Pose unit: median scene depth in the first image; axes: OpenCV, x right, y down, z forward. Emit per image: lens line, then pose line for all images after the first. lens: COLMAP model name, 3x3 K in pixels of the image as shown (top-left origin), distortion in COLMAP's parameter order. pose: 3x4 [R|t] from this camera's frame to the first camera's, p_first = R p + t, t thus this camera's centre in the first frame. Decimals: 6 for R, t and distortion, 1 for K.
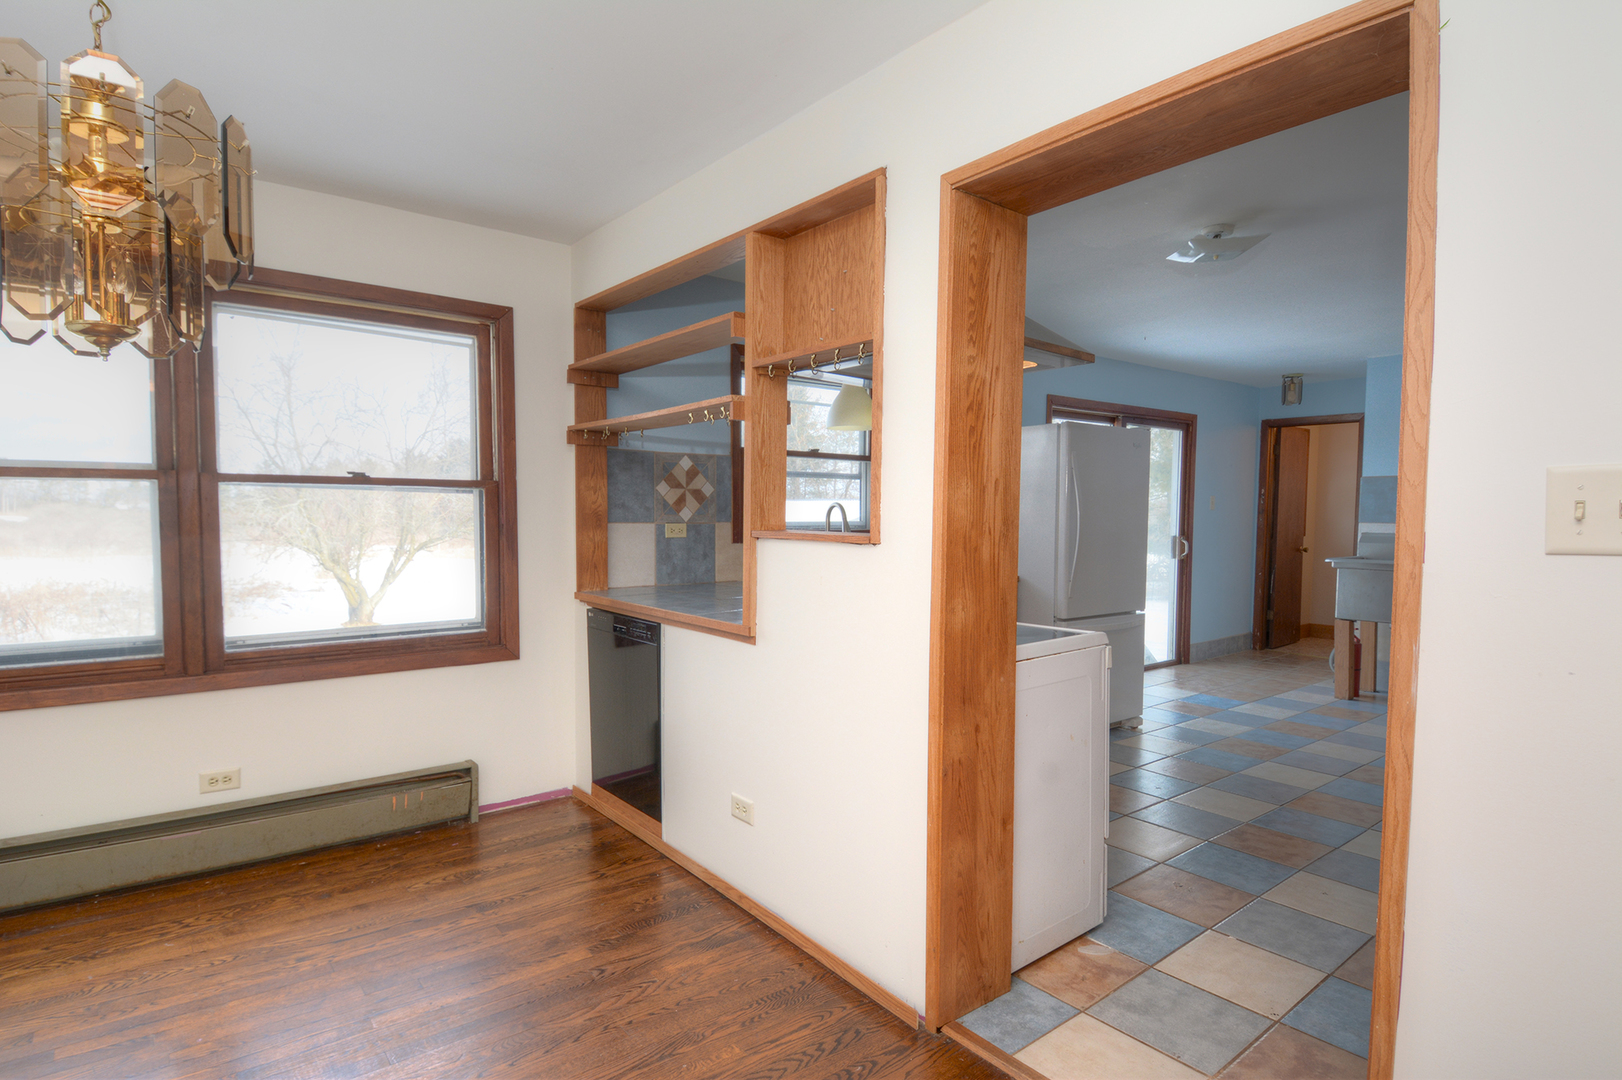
lens RADIAL K [[838.2, 0, 795.2], [0, 838.2, 563.3], [0, 0, 1]] dist [0.047794, -0.048930]
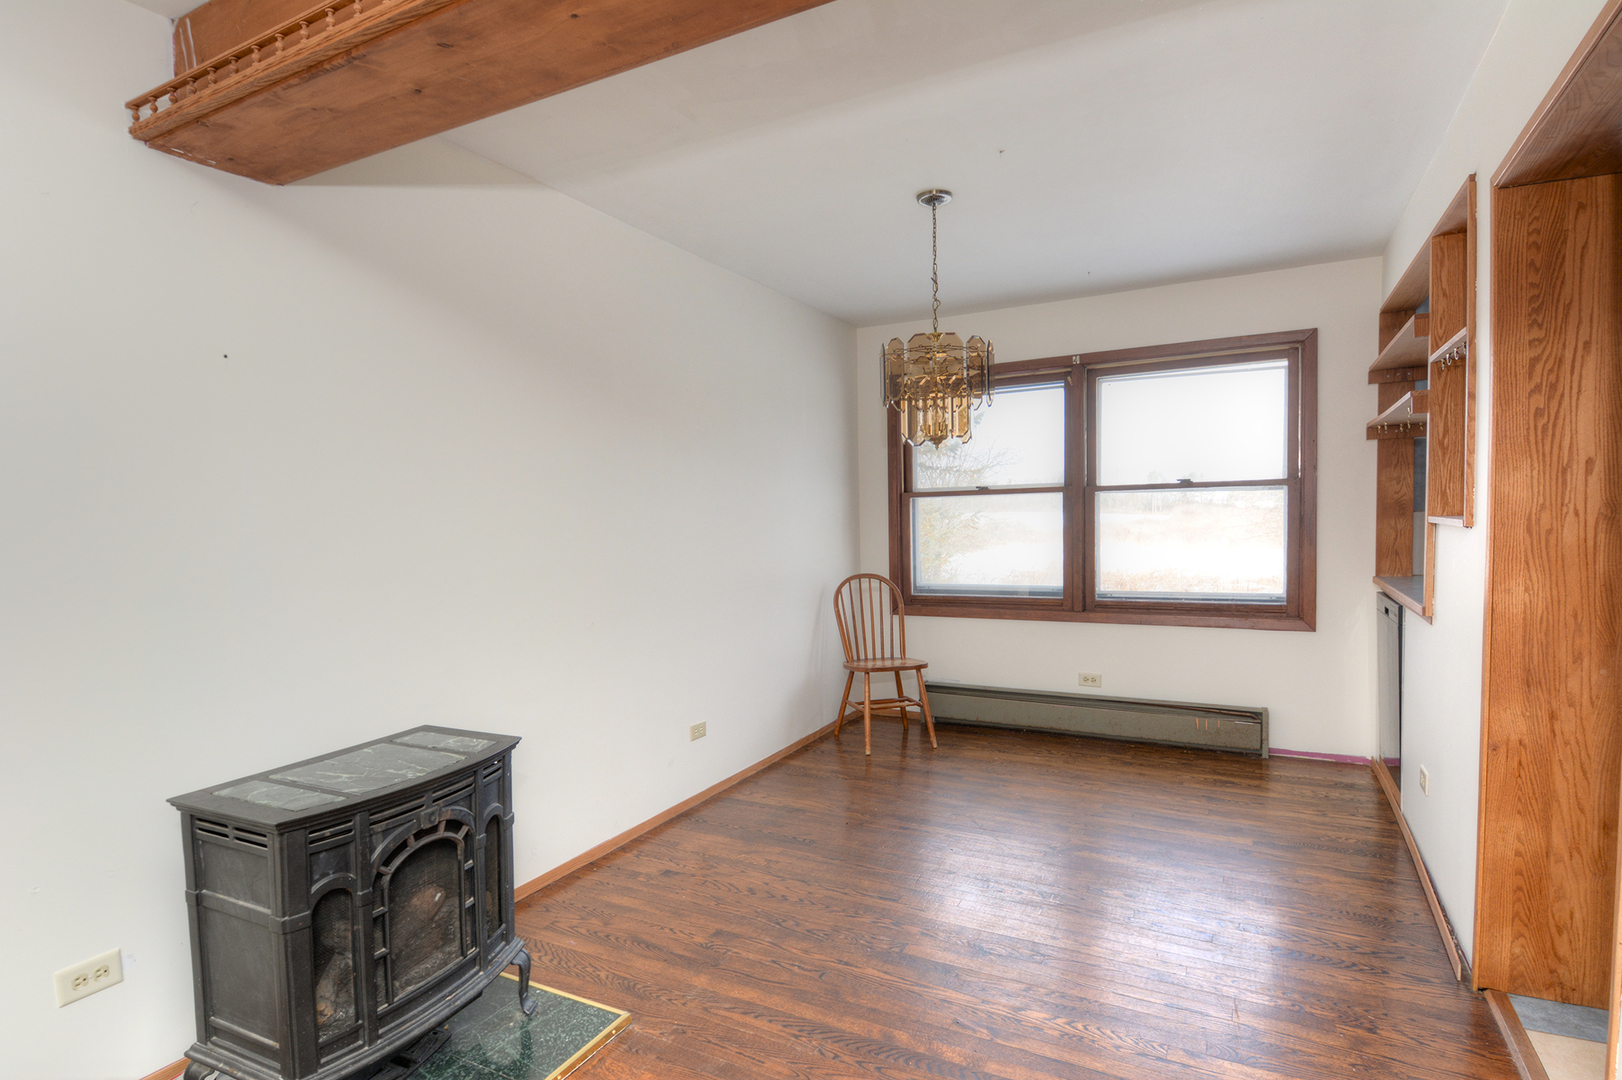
lens RADIAL K [[838.2, 0, 795.2], [0, 838.2, 563.3], [0, 0, 1]] dist [0.047794, -0.048930]
pose [[0.401019, 0.033426, -0.915460, 0.546855], [-0.028045, 0.999314, 0.024203, 0.015188], [0.915640, 0.015968, 0.401681, -0.145804]]
